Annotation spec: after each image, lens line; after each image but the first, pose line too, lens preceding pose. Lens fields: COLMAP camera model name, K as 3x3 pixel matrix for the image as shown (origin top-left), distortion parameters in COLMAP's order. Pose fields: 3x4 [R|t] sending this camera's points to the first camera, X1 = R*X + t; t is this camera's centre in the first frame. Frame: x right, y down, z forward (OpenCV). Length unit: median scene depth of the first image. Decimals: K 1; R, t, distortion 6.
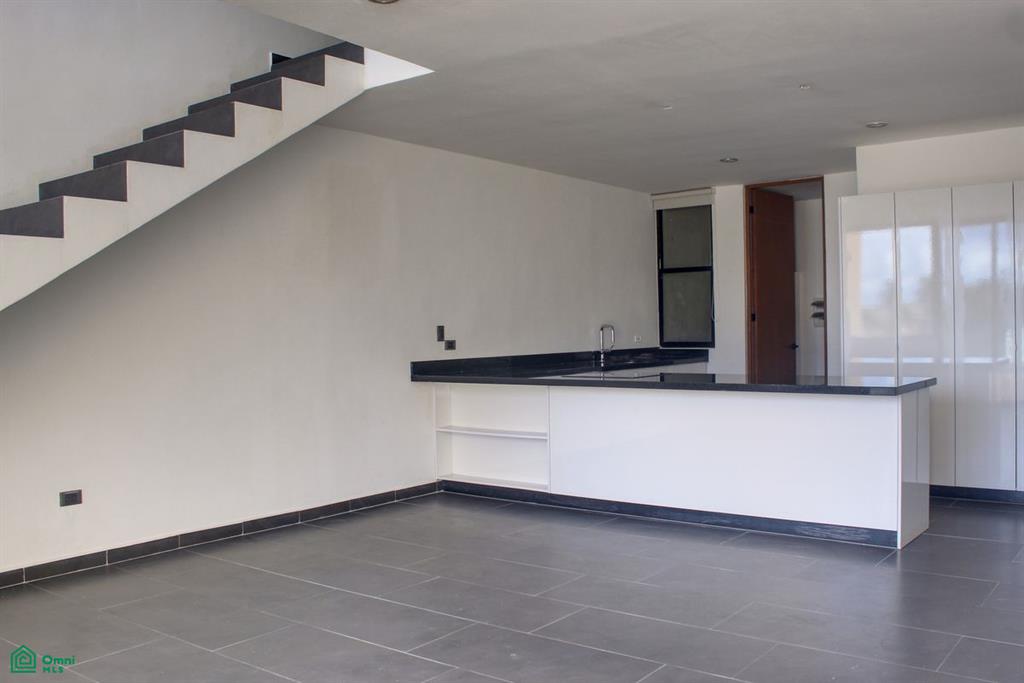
lens RADIAL K [[928.2, 0, 520.6], [0, 928.2, 340.2], [0, 0, 1]] dist [-0.124657, 0.021131]
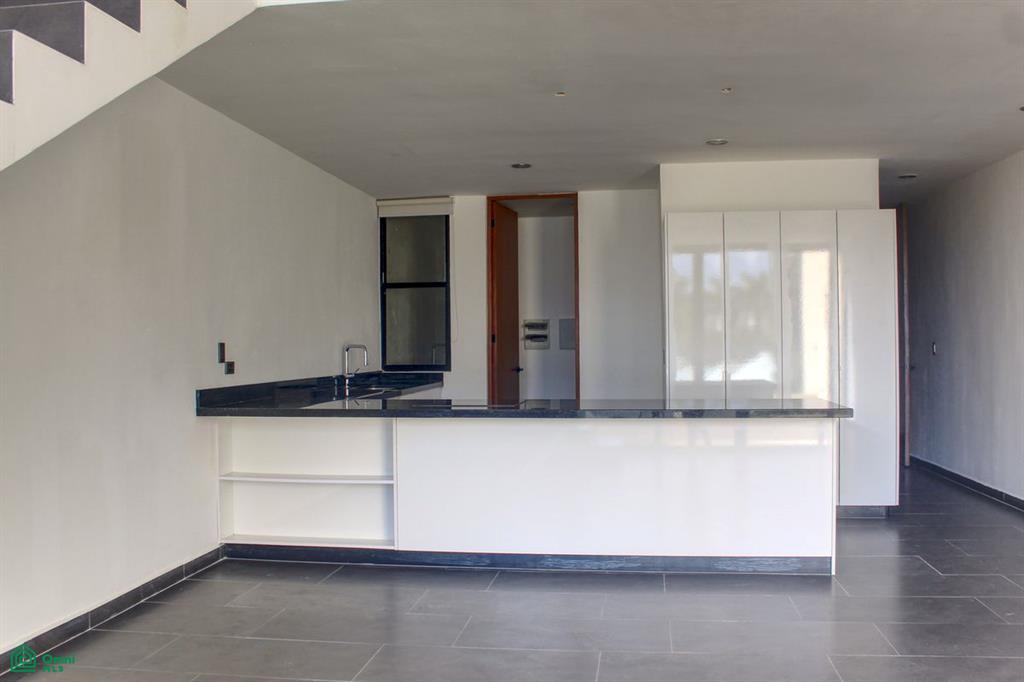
lens RADIAL K [[928.2, 0, 509.5], [0, 928.2, 349.3], [0, 0, 1]] dist [-0.124657, 0.021131]
pose [[0.866120, 0.007861, 0.499775, -0.210467], [0.000630, 0.999858, -0.016820, 0.002285], [-0.499836, 0.014883, 0.865992, 0.181791]]
